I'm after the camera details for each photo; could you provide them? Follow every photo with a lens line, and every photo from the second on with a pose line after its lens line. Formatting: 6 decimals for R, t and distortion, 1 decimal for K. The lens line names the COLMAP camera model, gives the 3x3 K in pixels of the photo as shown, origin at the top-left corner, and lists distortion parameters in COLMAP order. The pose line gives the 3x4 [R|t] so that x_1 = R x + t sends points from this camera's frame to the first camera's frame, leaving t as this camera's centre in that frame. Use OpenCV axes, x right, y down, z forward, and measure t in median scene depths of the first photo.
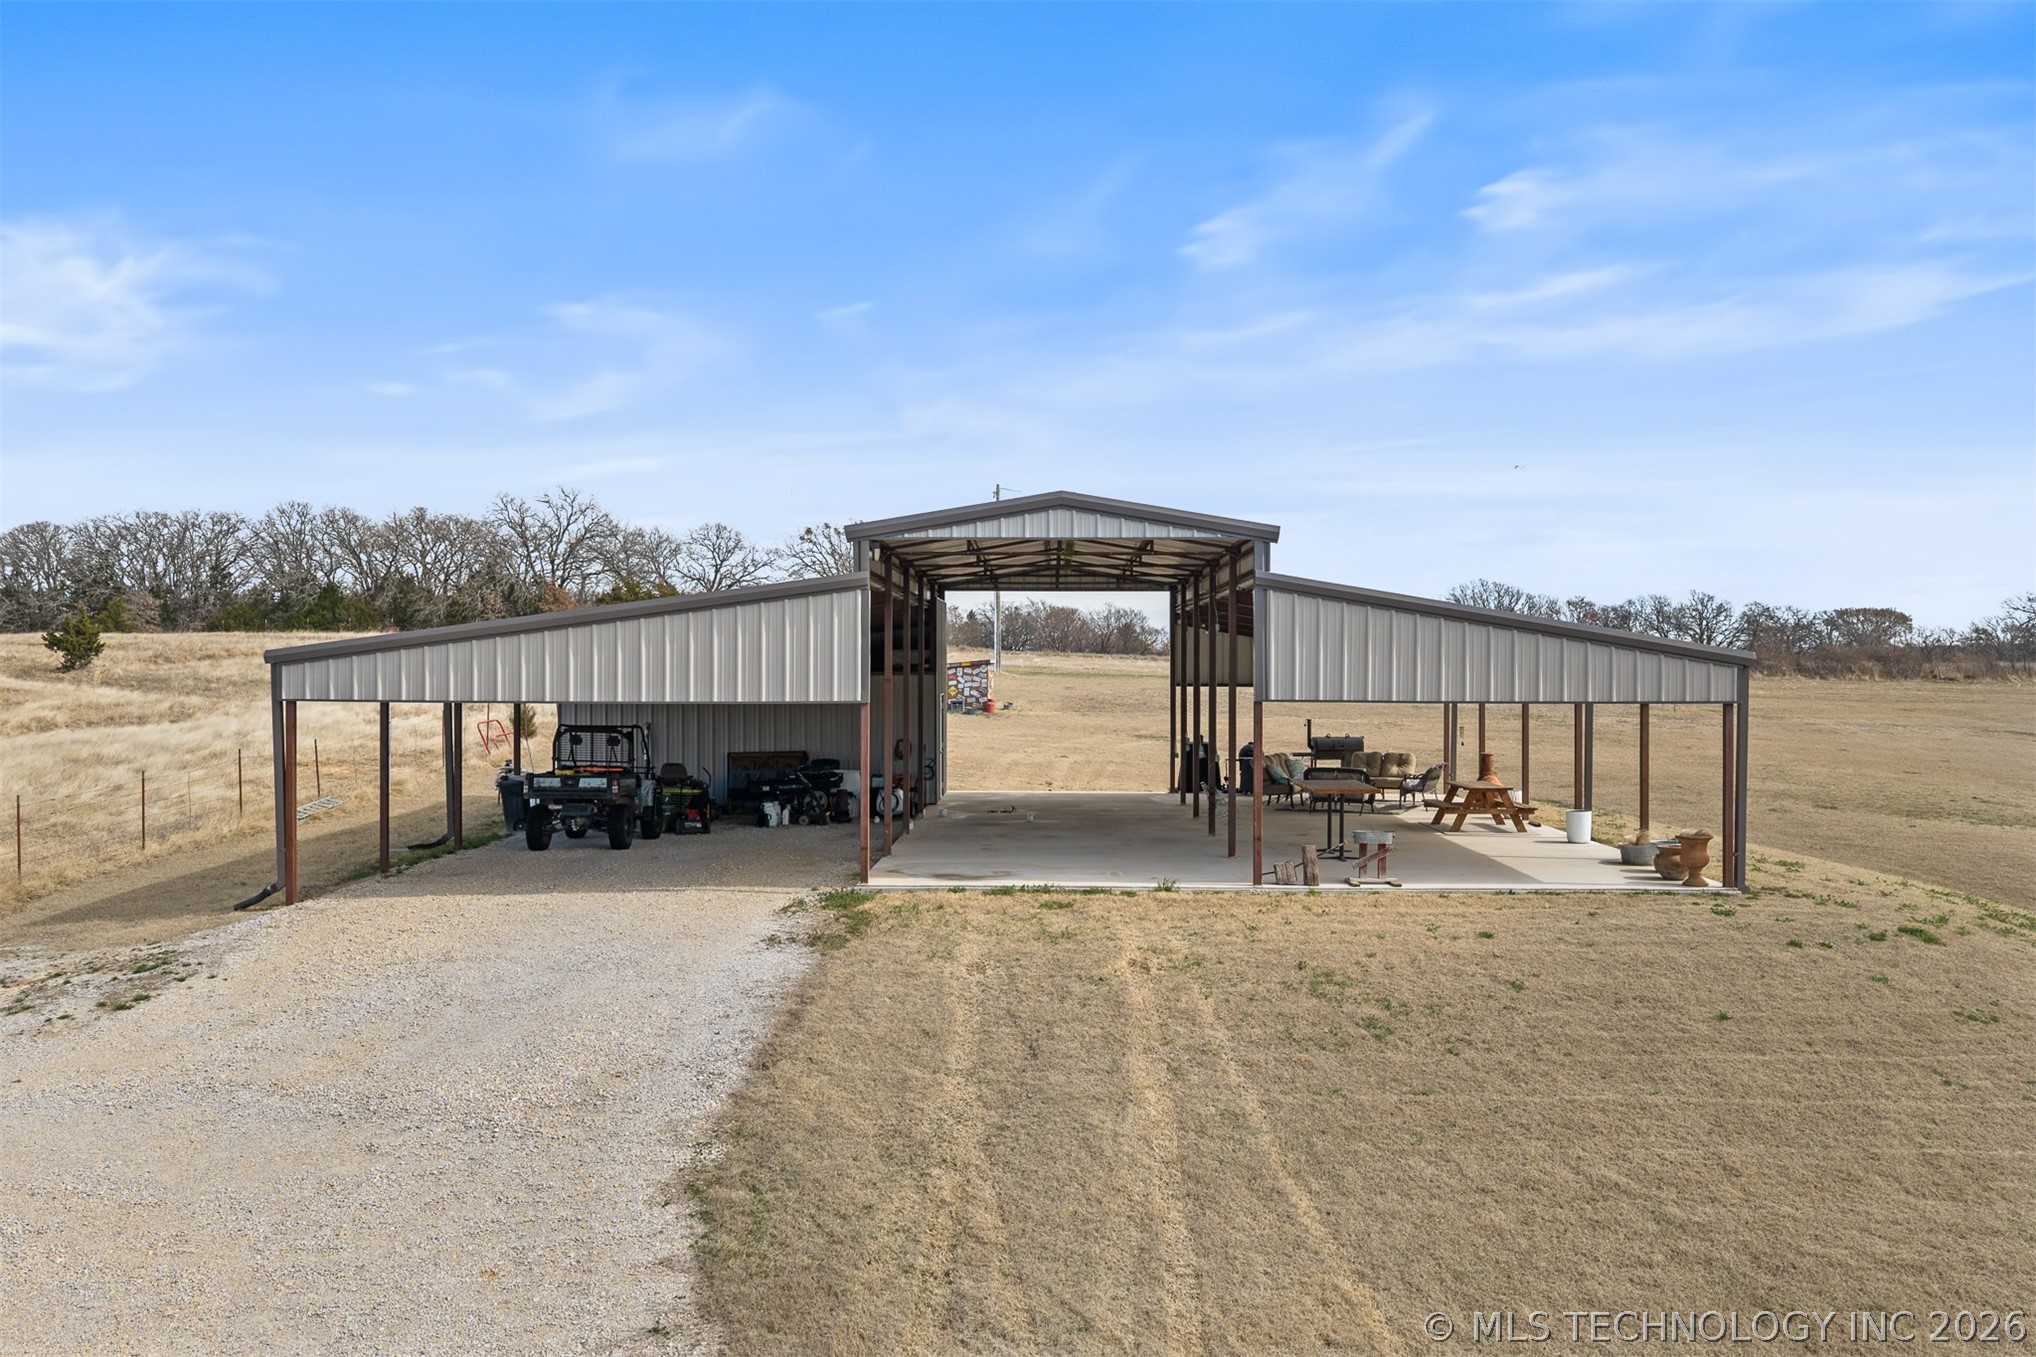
lens RADIAL K [[1696.9, 0, 1026.6], [0, 1696.9, 674.9], [0, 0, 1]] dist [0.013180, -0.013701]
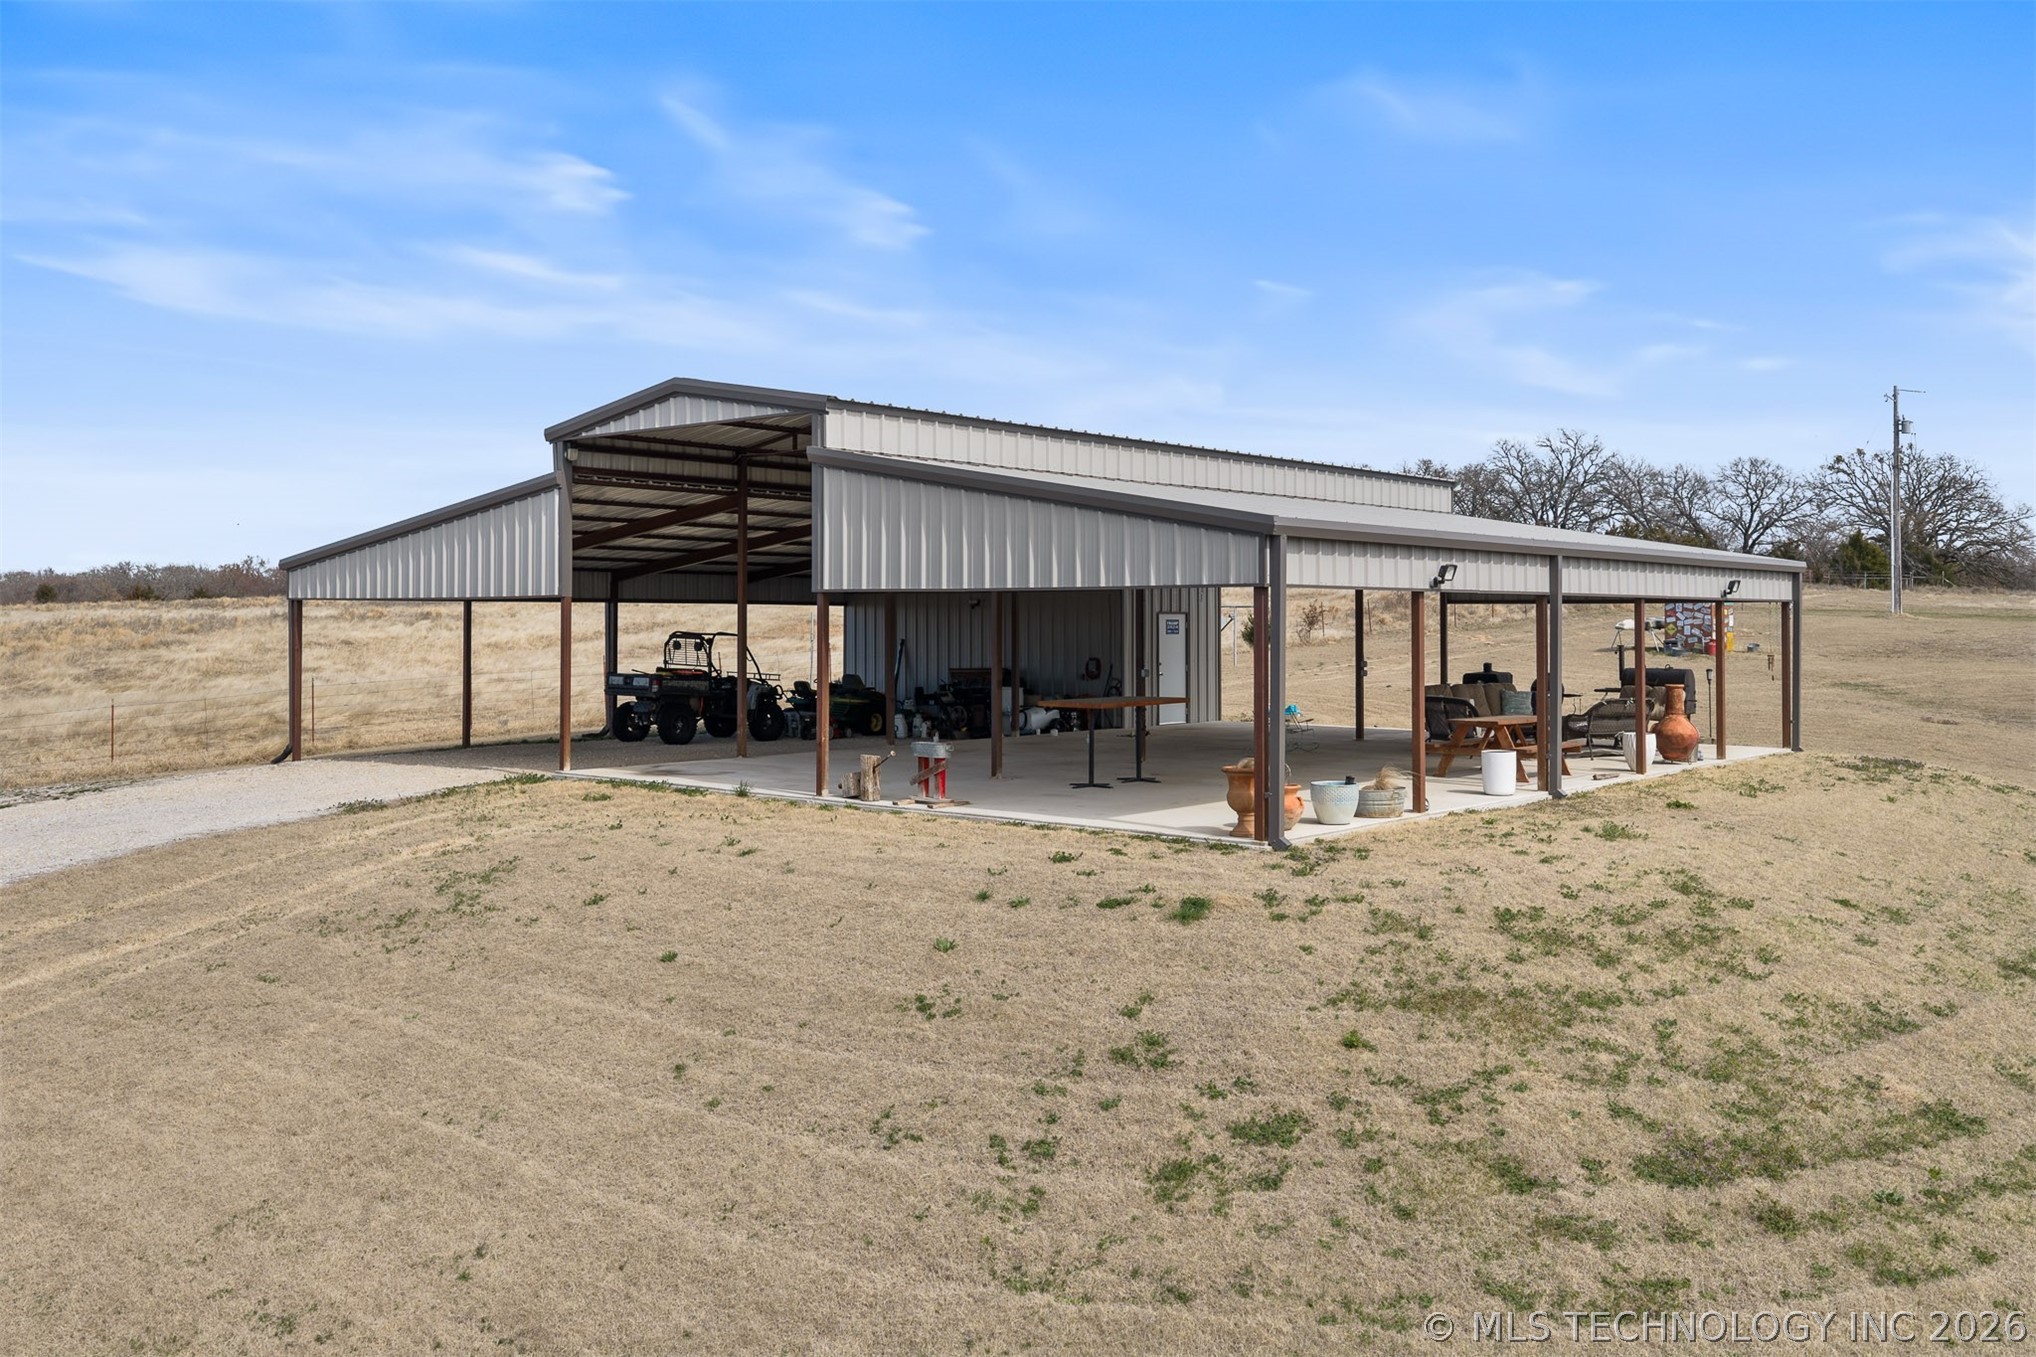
lens RADIAL K [[1696.9, 0, 1026.6], [0, 1696.9, 674.9], [0, 0, 1]] dist [0.013180, -0.013701]
pose [[0.762579, 0.019747, -0.646593, 0.266372], [-0.004017, 0.999659, 0.025791, 0.011656], [0.646882, -0.017070, 0.762399, 0.128219]]
